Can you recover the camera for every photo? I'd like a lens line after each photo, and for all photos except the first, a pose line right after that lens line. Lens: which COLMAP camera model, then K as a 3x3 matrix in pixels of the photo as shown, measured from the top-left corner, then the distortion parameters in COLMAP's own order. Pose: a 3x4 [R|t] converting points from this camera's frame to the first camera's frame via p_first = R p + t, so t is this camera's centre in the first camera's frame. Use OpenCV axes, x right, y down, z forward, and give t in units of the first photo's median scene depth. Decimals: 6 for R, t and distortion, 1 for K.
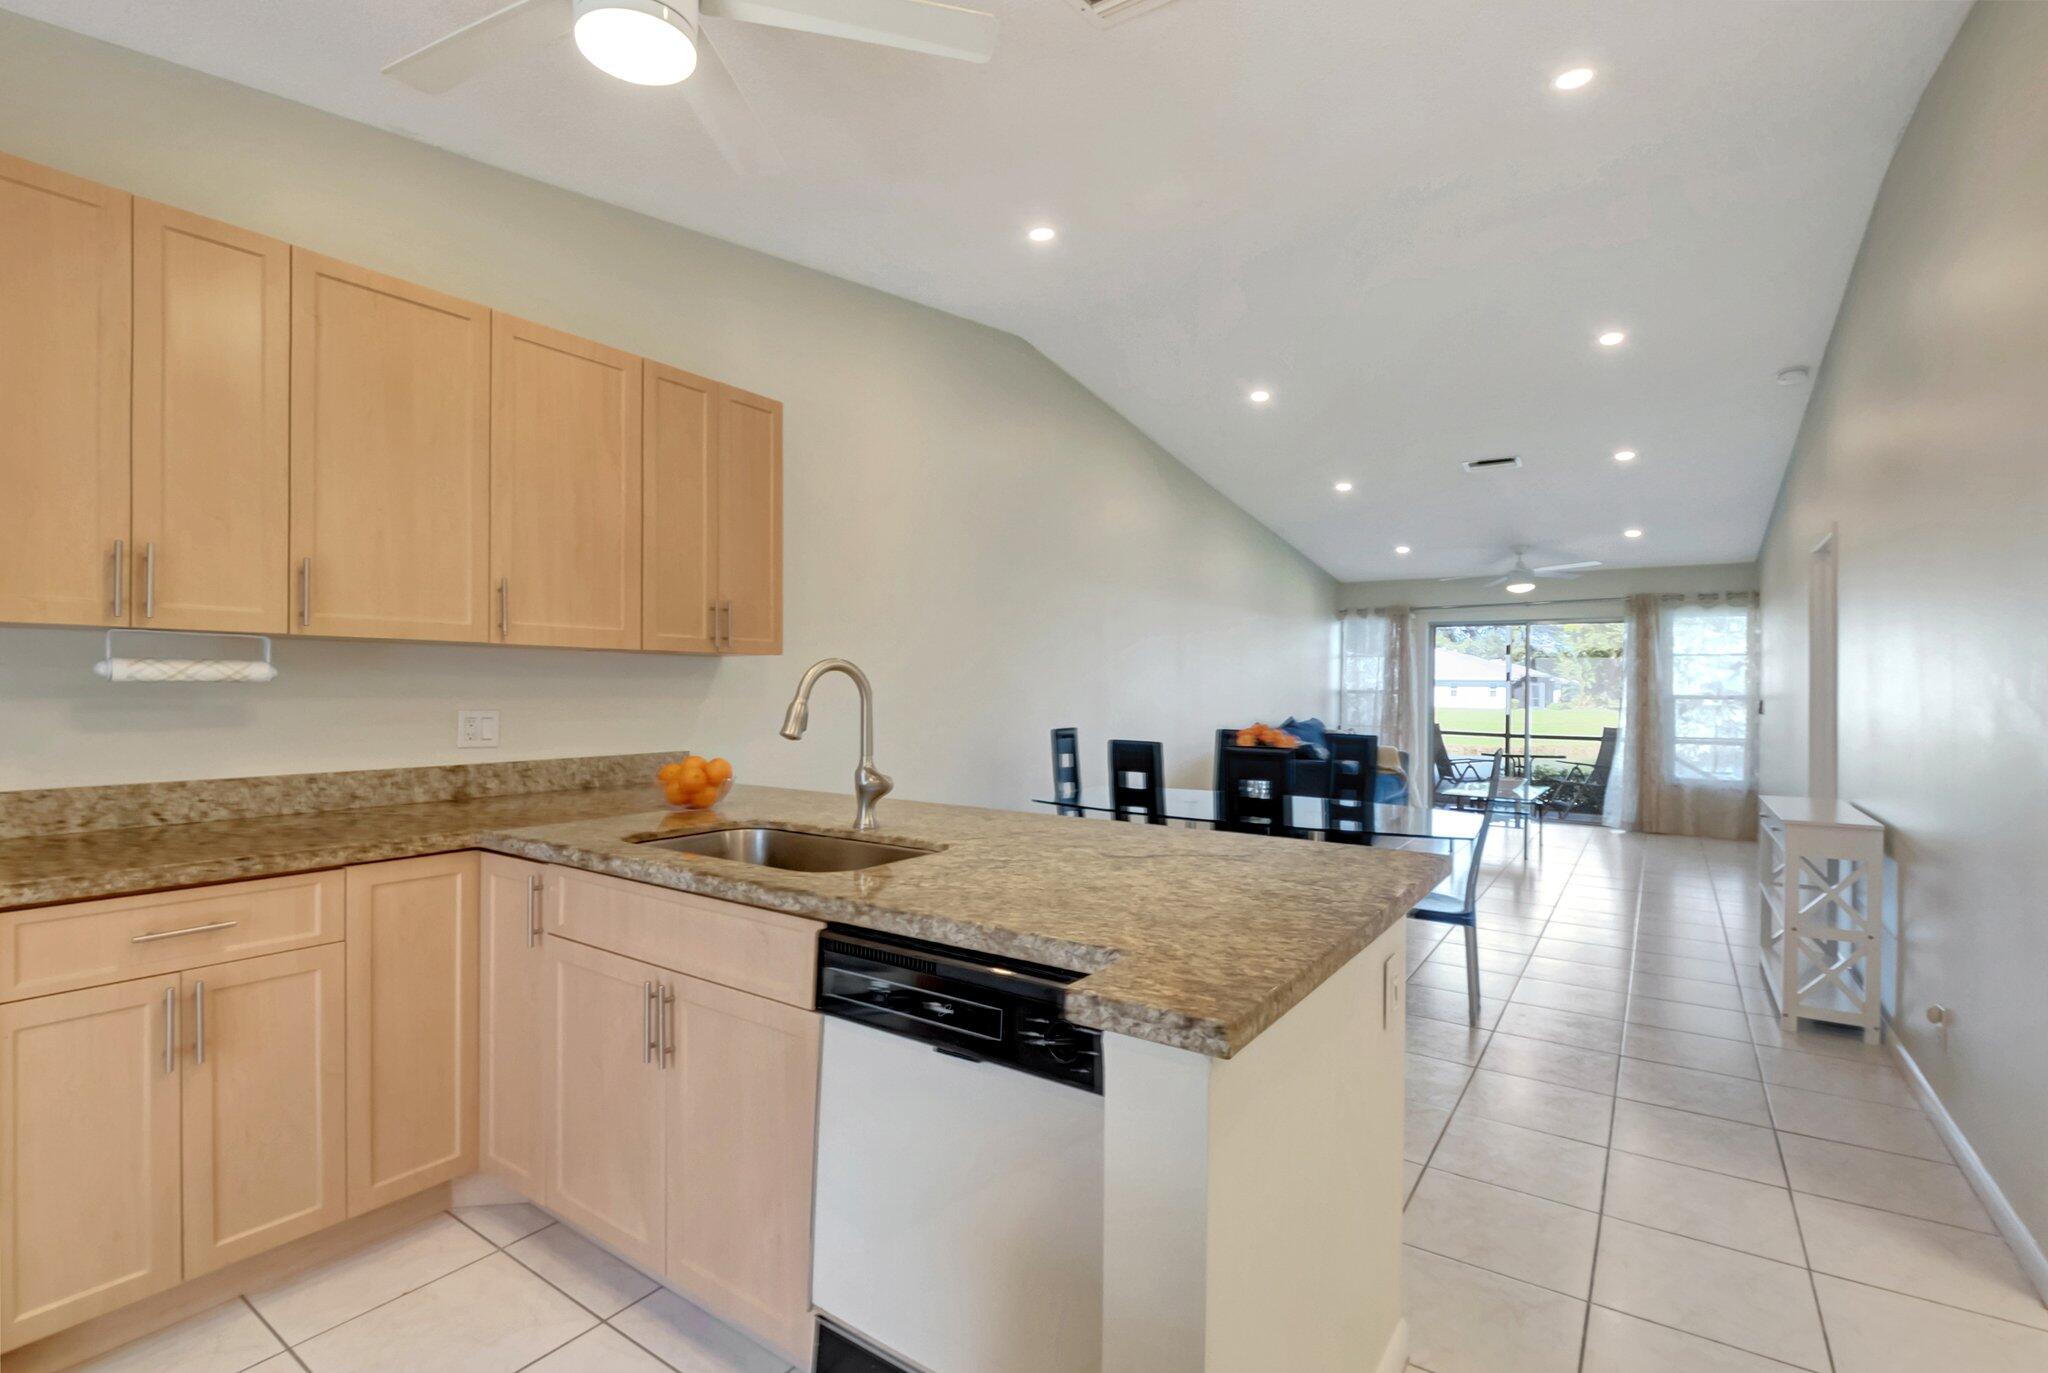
lens RADIAL K [[931.5, 0, 1024.0], [0, 931.5, 686.5], [0, 0, 1]] dist [-0.010584, -0.000505]
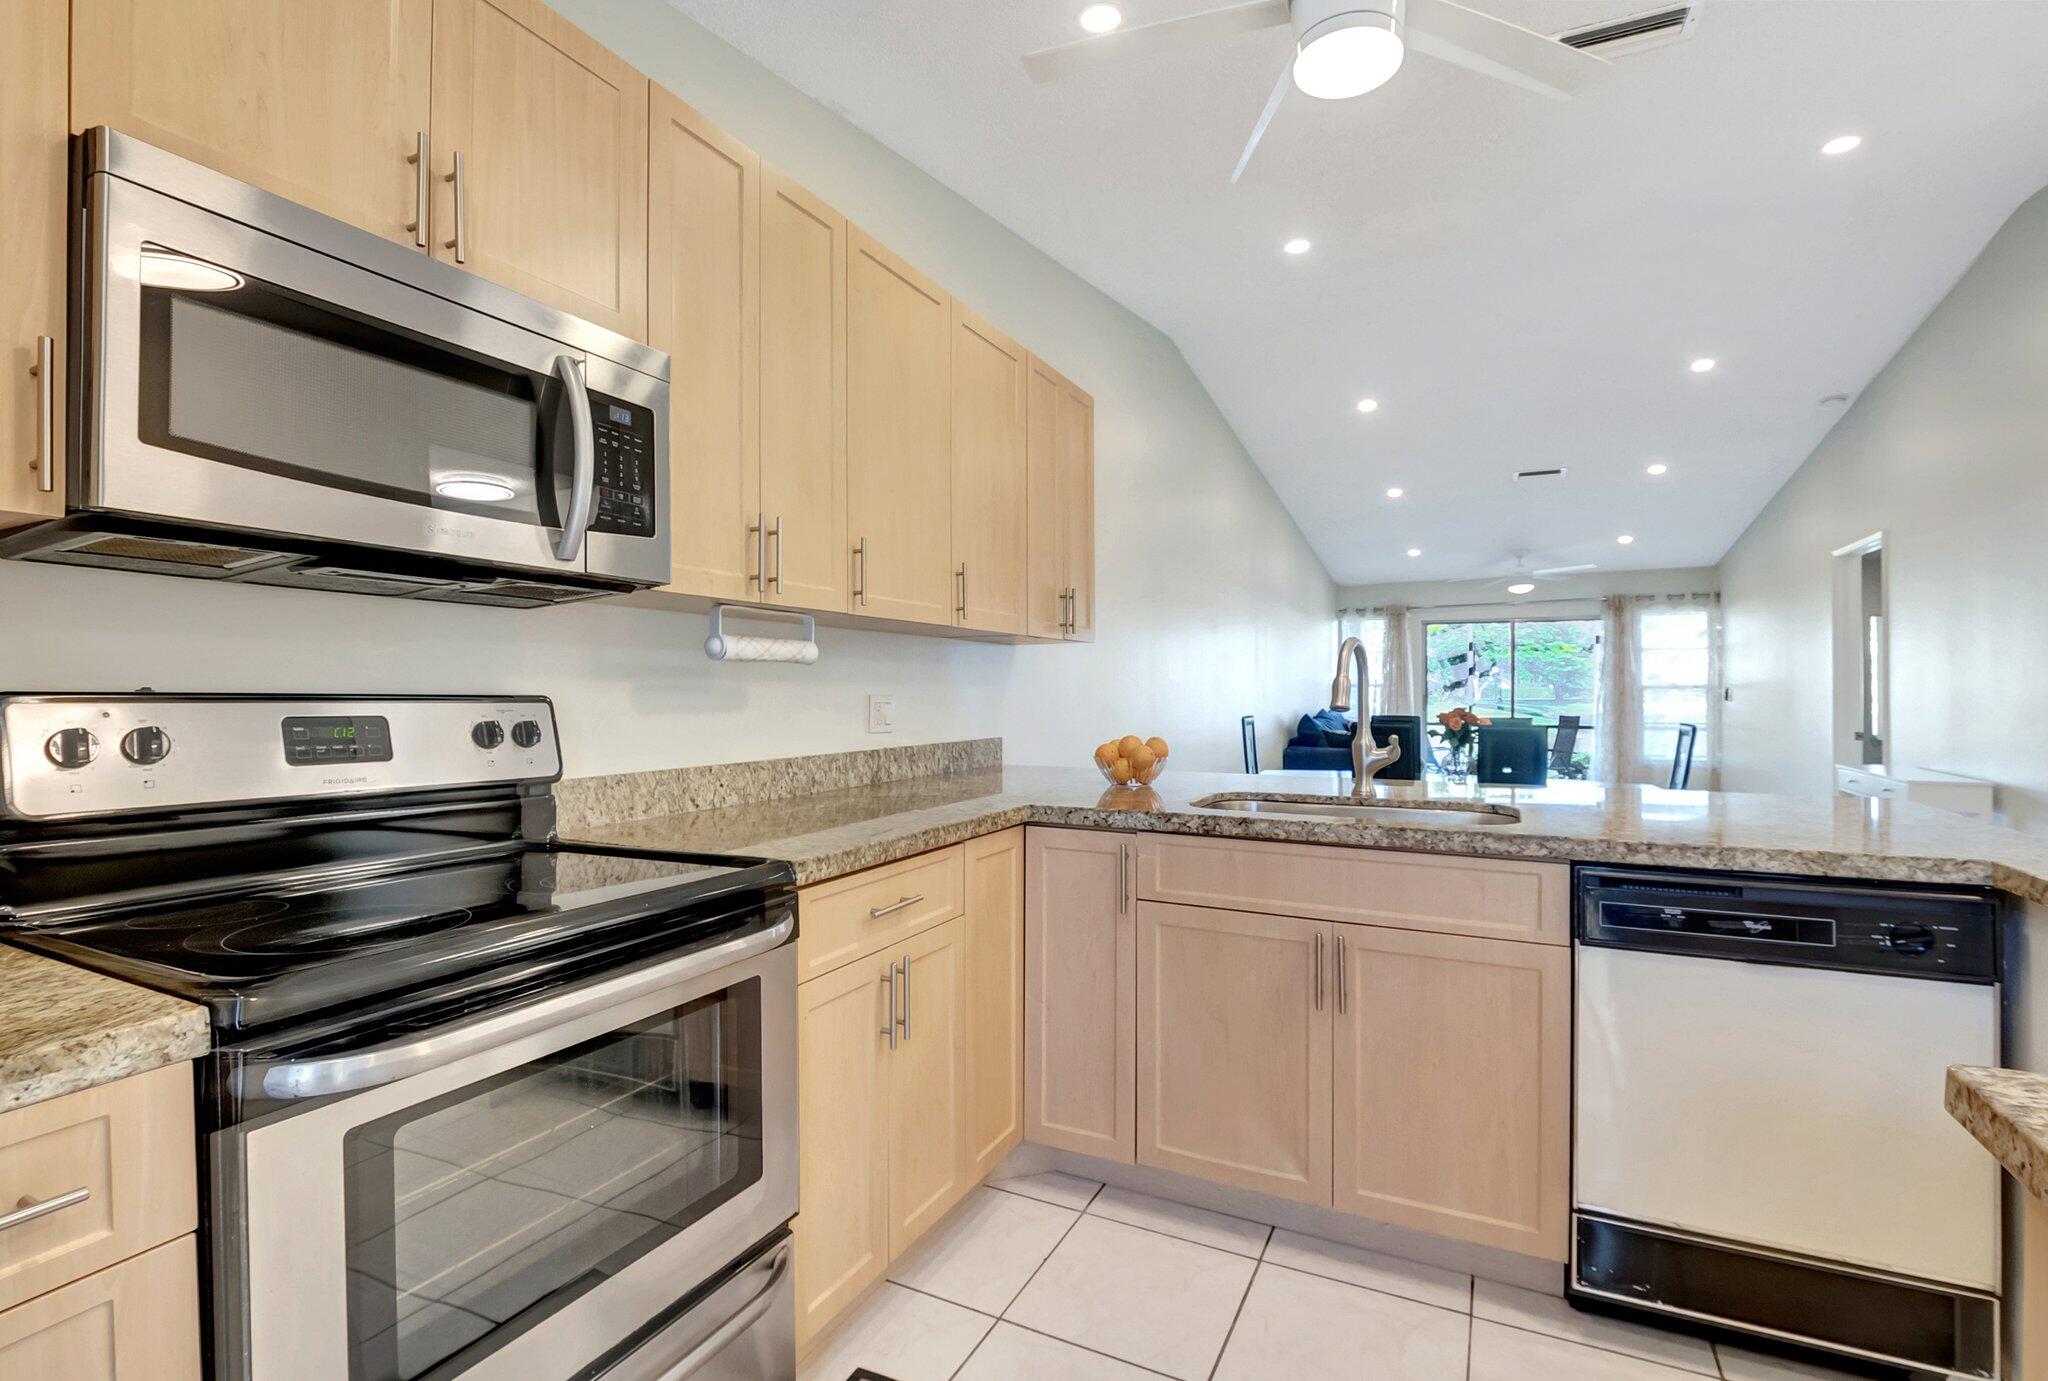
lens RADIAL K [[930.6, 0, 1035.9], [0, 930.6, 691.5], [0, 0, 1]] dist [-0.011838, -0.000412]
pose [[0.989739, -0.009543, 0.142569, -0.583761], [0.009135, 0.999952, 0.003520, 0.020767], [-0.142596, -0.002182, 0.989779, -0.007147]]
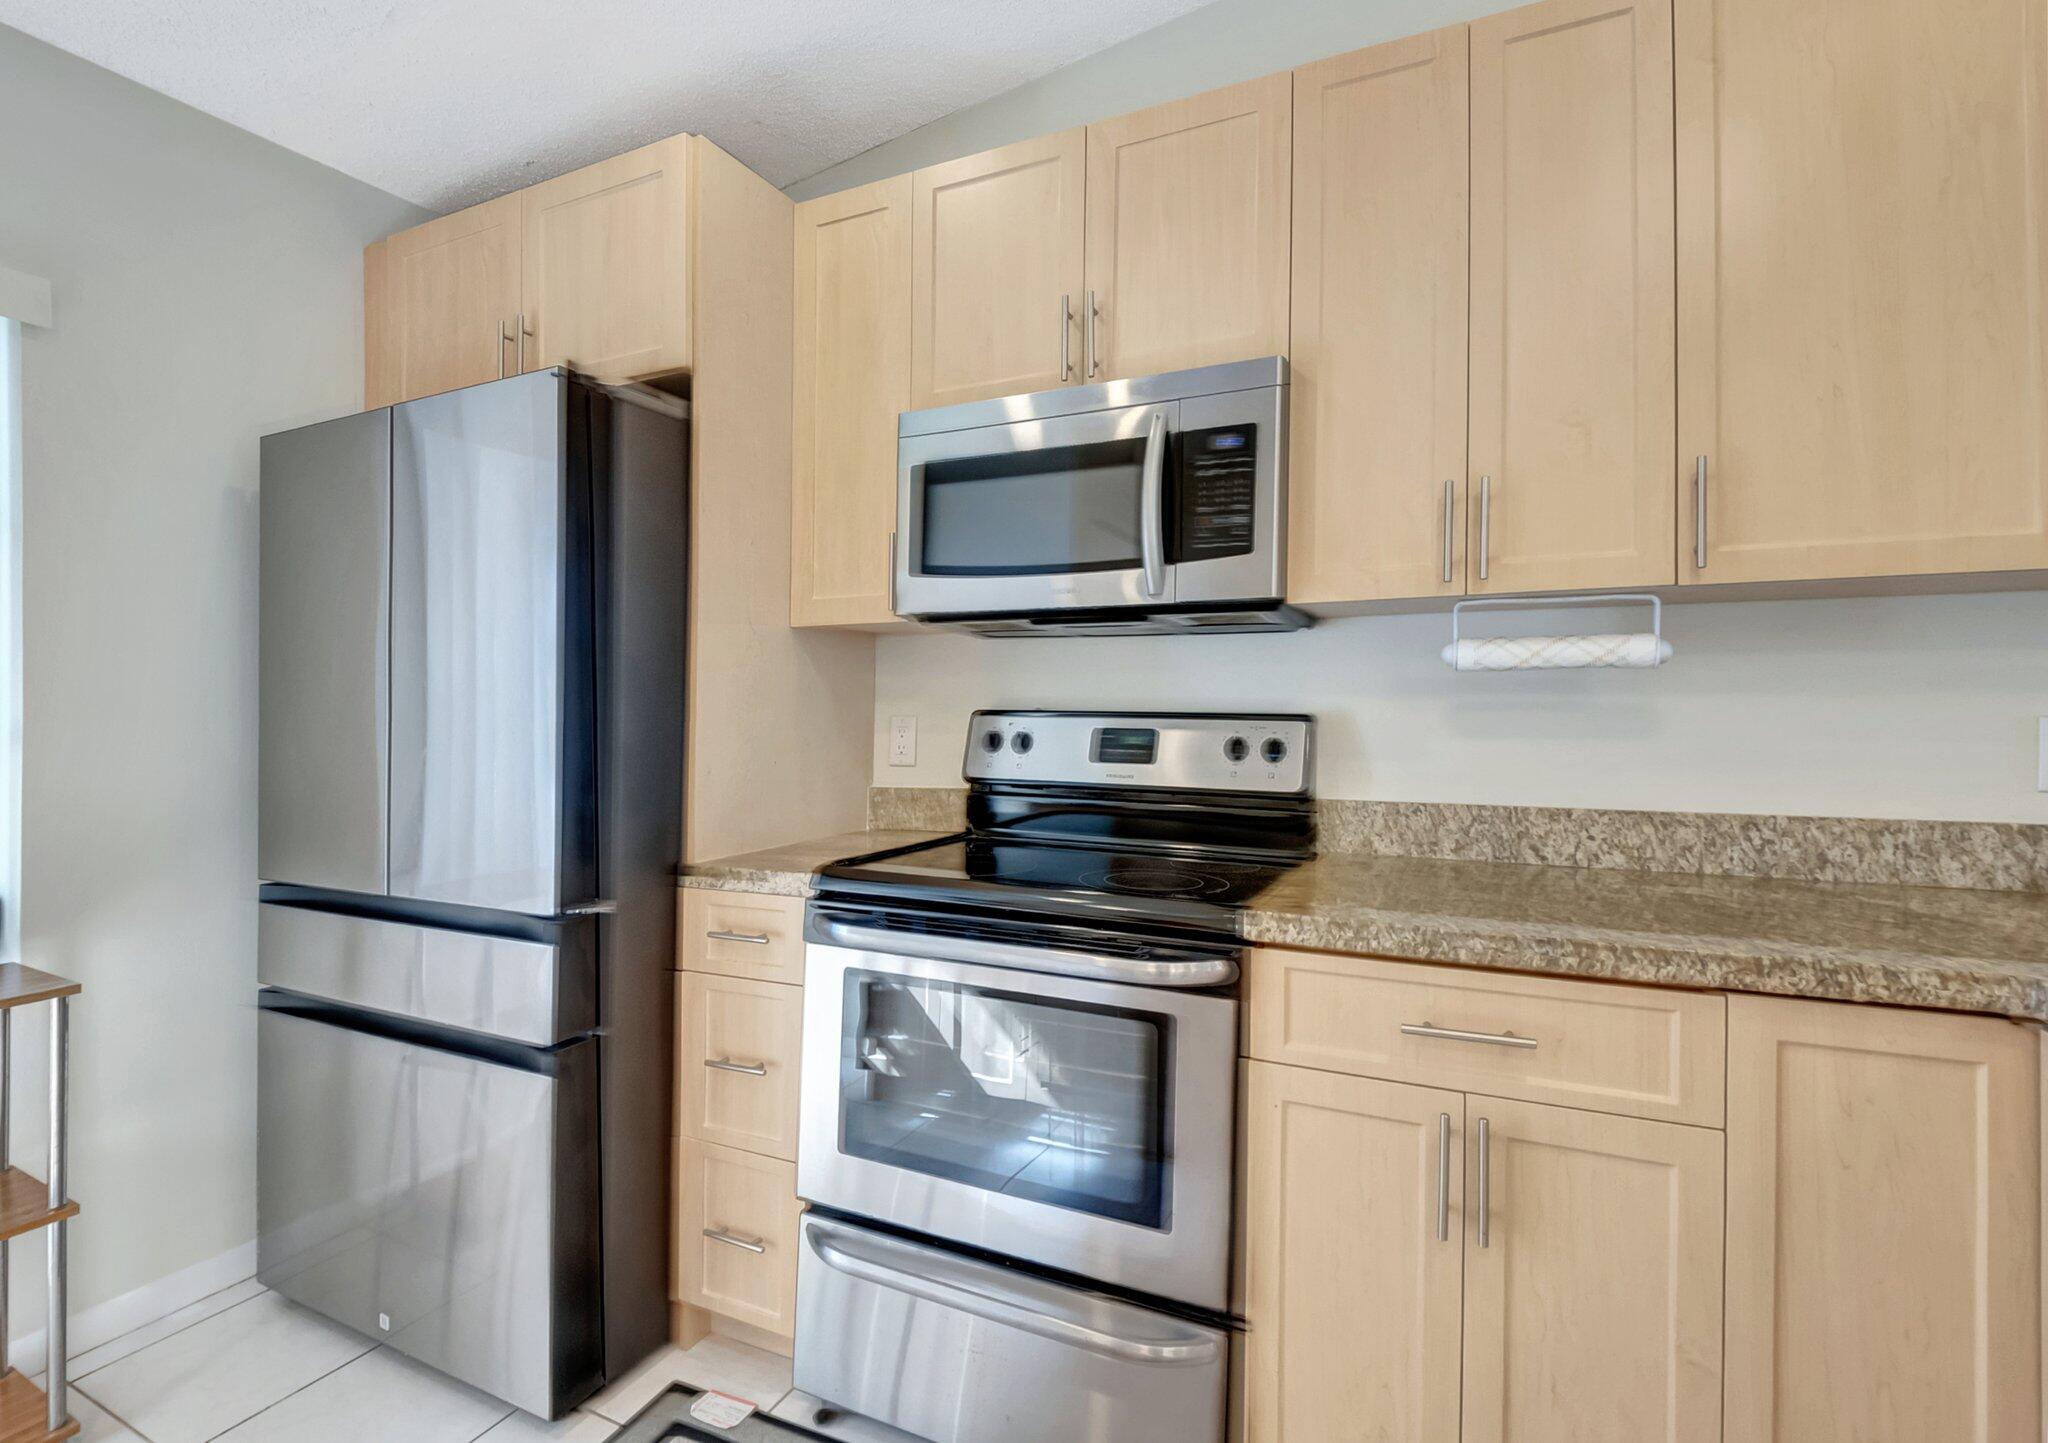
lens RADIAL K [[996.6, 0, 1011.9], [0, 996.6, 707.3], [0, 0, 1]] dist [0.017539, -0.025624]
pose [[0.140229, -0.007967, -0.990087, -0.157027], [0.004572, 0.999962, -0.007399, 0.022161], [0.990109, -0.003489, 0.140260, 0.372704]]
